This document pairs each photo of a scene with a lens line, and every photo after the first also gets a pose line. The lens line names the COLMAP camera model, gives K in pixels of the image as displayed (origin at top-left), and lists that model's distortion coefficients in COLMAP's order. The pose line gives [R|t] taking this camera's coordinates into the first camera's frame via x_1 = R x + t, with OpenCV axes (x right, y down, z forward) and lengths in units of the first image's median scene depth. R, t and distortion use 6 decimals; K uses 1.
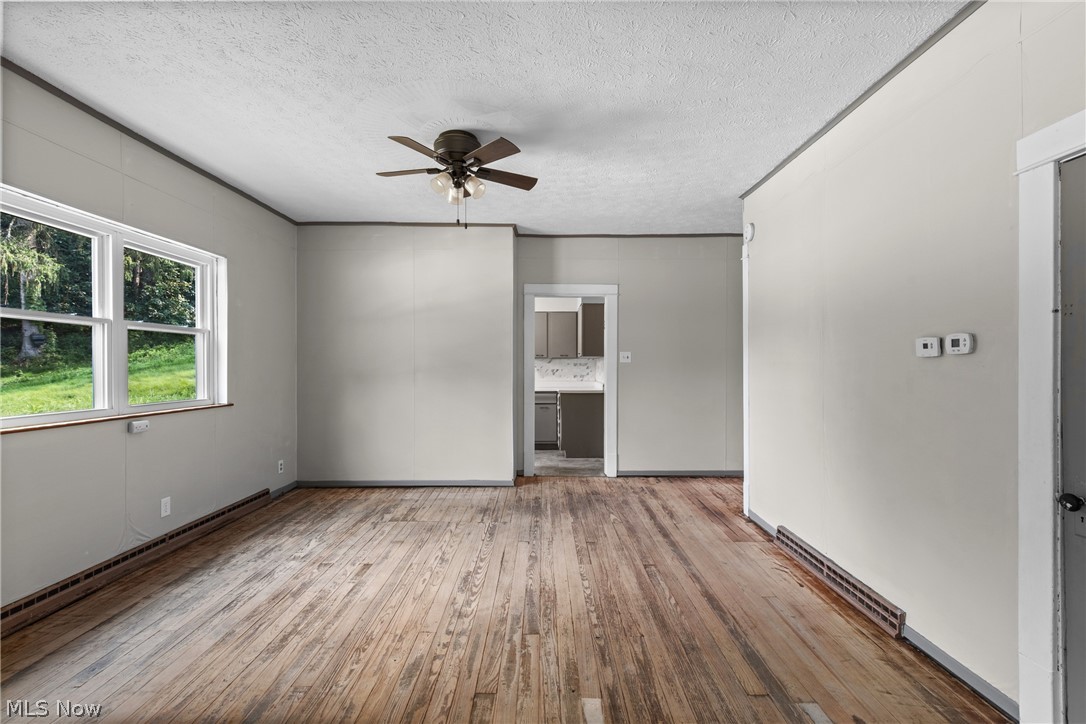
lens RADIAL K [[489.8, 0, 537.4], [0, 489.8, 366.2], [0, 0, 1]] dist [0.010468, -0.000483]
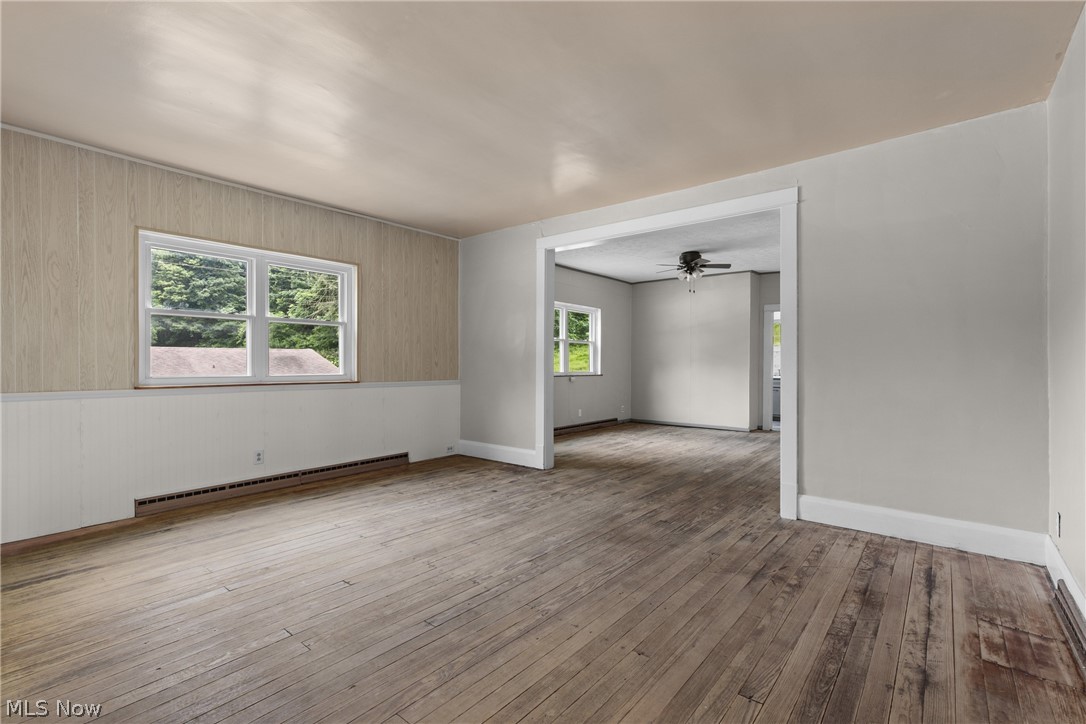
lens RADIAL K [[489.8, 0, 542.9], [0, 489.8, 364.6], [0, 0, 1]] dist [0.010468, -0.000483]
pose [[0.780482, 0.003443, -0.625169, 0.735009], [-0.007541, 0.999964, -0.003907, 0.058033], [0.625133, 0.007764, 0.780479, -1.189904]]
